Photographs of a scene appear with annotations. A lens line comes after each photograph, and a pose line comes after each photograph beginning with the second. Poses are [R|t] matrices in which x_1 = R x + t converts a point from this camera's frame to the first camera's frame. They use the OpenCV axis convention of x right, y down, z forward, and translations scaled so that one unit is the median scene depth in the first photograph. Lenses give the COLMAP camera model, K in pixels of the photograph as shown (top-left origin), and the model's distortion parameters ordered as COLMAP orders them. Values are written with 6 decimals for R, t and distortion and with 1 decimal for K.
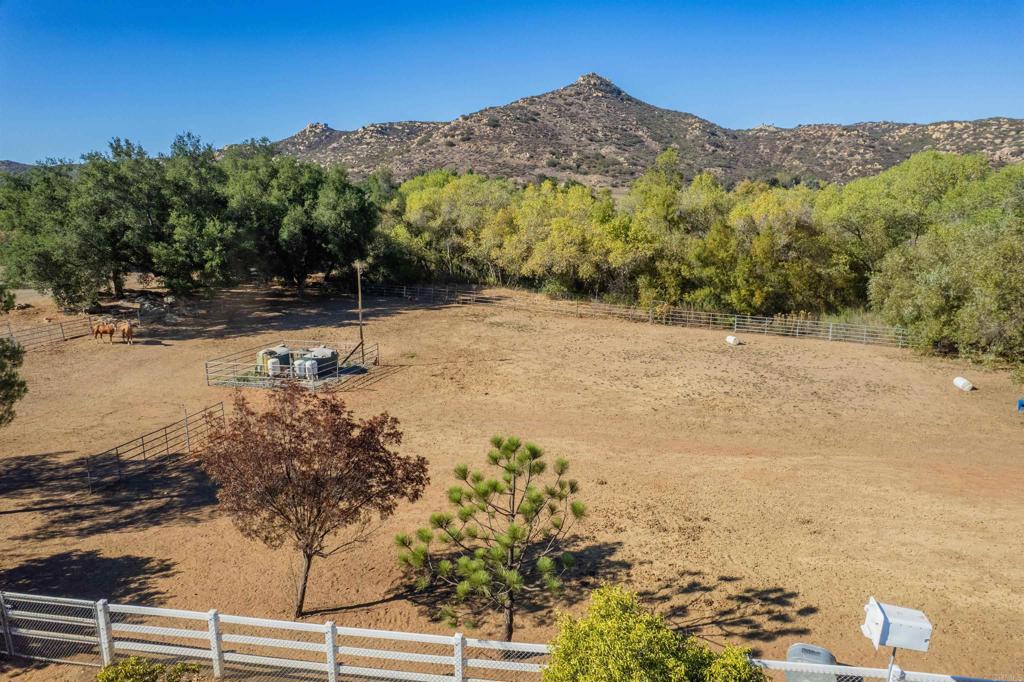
lens RADIAL K [[654.6, 0, 518.9], [0, 654.6, 339.6], [0, 0, 1]] dist [-0.080657, 0.073082]
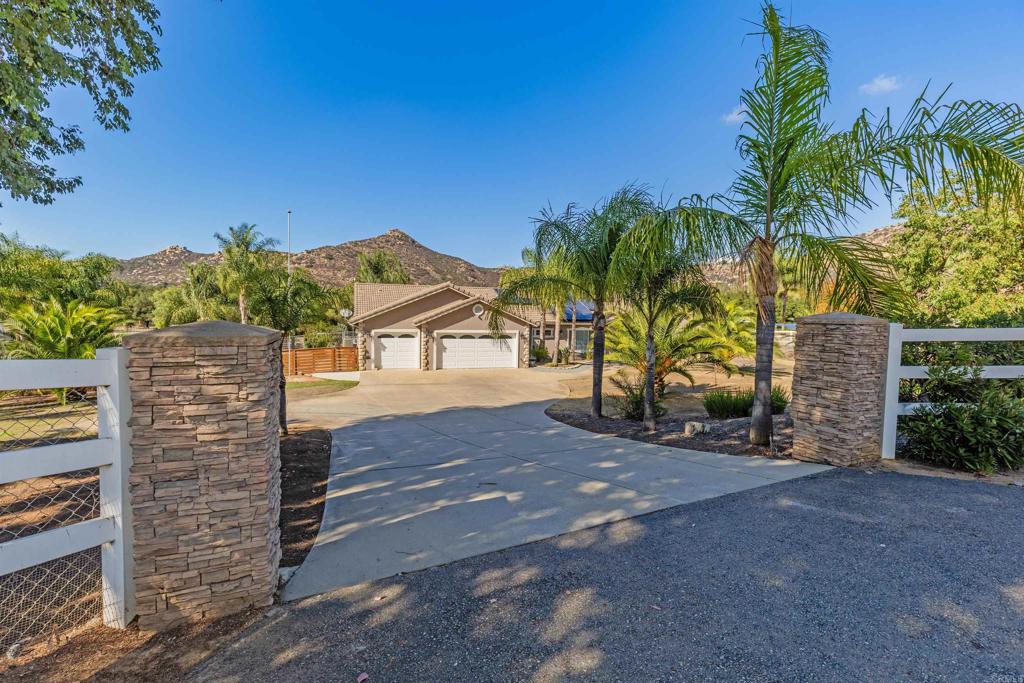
lens RADIAL K [[457.4, 0, 510.6], [0, 457.4, 340.2], [0, 0, 1]] dist [0.015080, -0.007138]
pose [[0.936575, -0.003833, 0.350446, -0.019844], [0.055555, 0.988921, -0.137655, 0.026369], [-0.346035, 0.148393, 0.926412, -0.099080]]
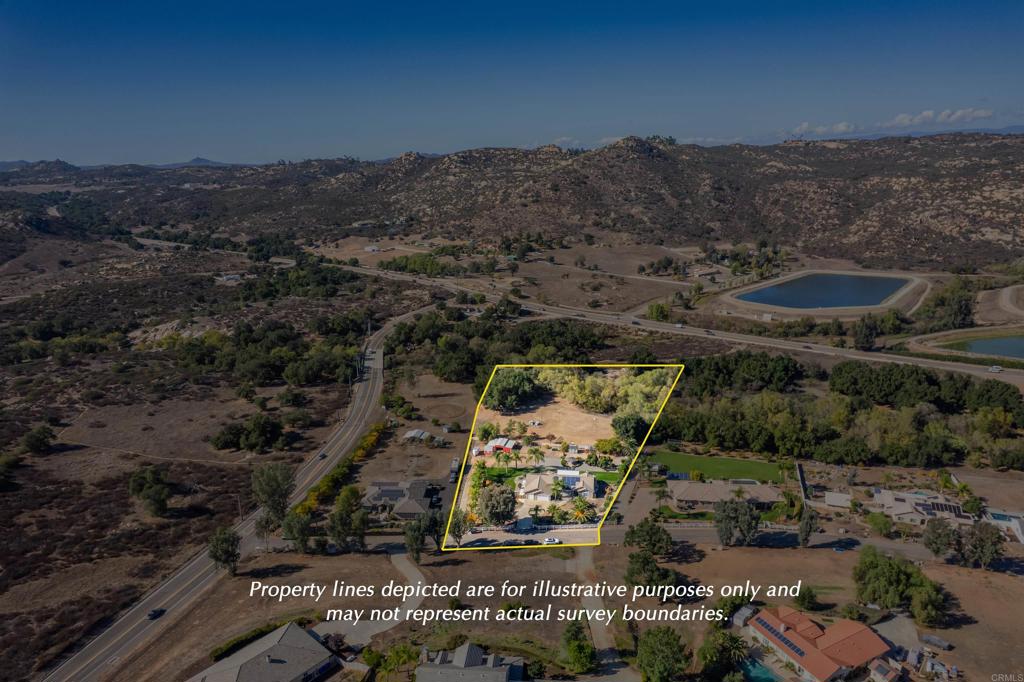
lens RADIAL K [[654.6, 0, 518.9], [0, 654.6, 339.6], [0, 0, 1]] dist [-0.080657, 0.073082]
pose [[0.996135, 0.012661, -0.086916, 0.009614], [-0.007839, 0.998423, 0.055589, -0.088552], [0.087483, -0.054693, 0.994663, -0.425304]]
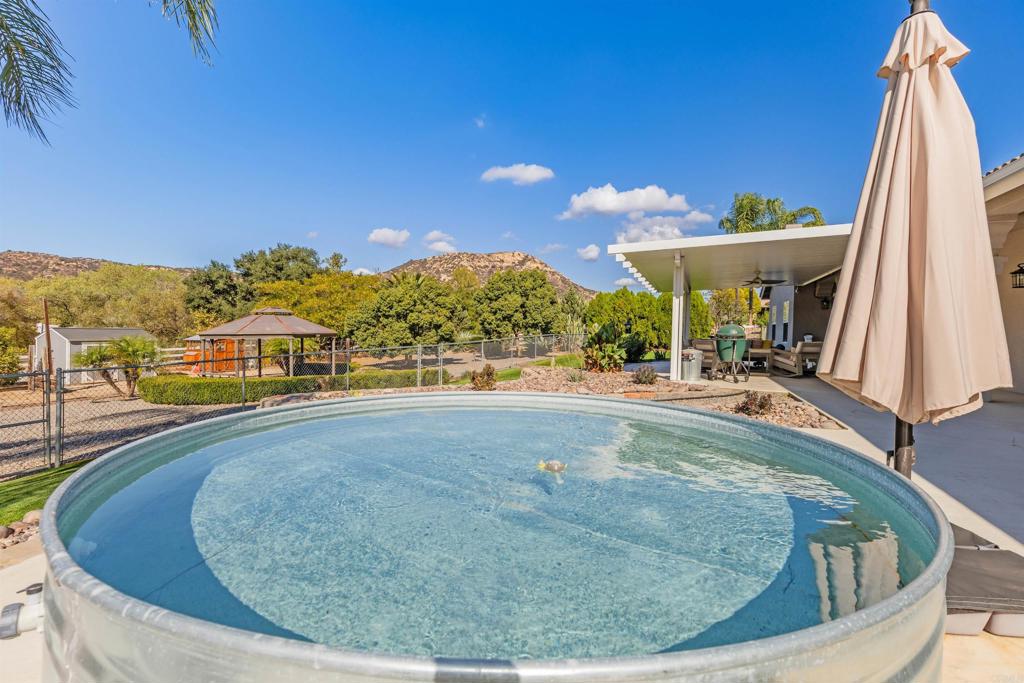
lens RADIAL K [[457.4, 0, 510.6], [0, 457.4, 340.2], [0, 0, 1]] dist [0.015080, -0.007138]
pose [[0.342821, -0.013486, 0.939304, -0.014089], [0.181553, 0.981997, -0.052163, 0.015743], [-0.921690, 0.188416, 0.339097, -0.033129]]
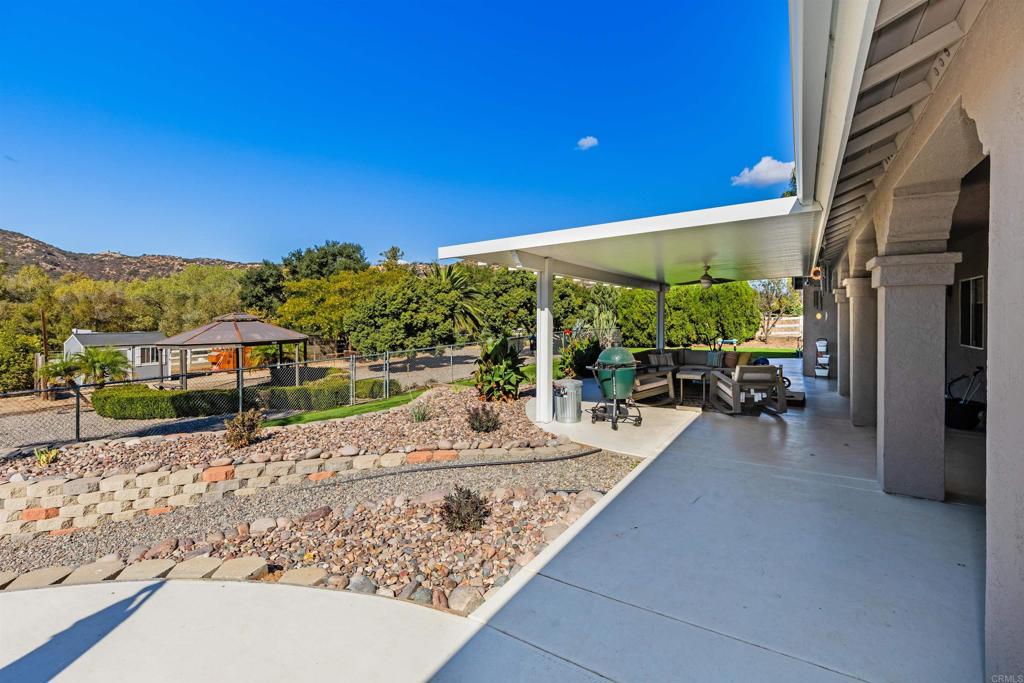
lens RADIAL K [[467.5, 0, 515.2], [0, 467.5, 316.0], [0, 0, 1]] dist [0.005060, -0.000596]
pose [[0.490031, -0.000279, 0.871705, -0.008951], [0.184883, 0.977283, -0.103620, 0.015750], [-0.851873, 0.211940, 0.478950, -0.037840]]
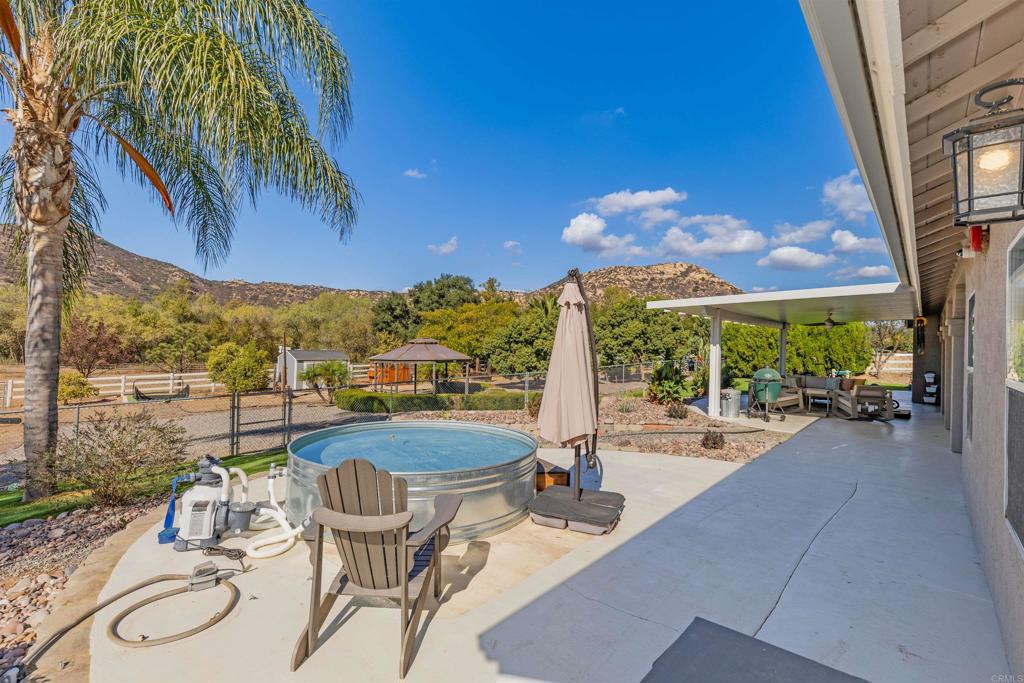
lens RADIAL K [[466.0, 0, 510.2], [0, 466.0, 331.9], [0, 0, 1]] dist [0.005950, -0.000825]
pose [[0.633223, 0.034042, 0.773220, -0.016422], [0.138677, 0.977874, -0.156621, 0.015815], [-0.761444, 0.206404, 0.614492, -0.037964]]
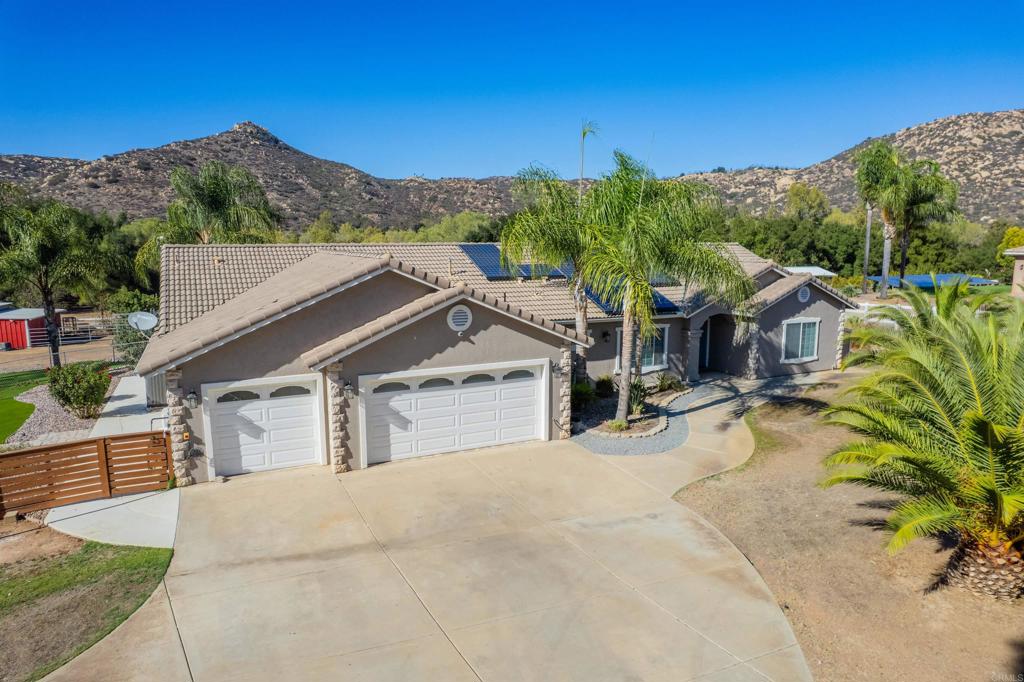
lens RADIAL K [[654.6, 0, 518.9], [0, 654.6, 339.6], [0, 0, 1]] dist [-0.080657, 0.073082]
pose [[0.878752, -0.070243, 0.472082, -0.018048], [0.101243, 0.994035, -0.040551, 0.020056], [-0.466417, 0.083430, 0.880622, -0.083761]]
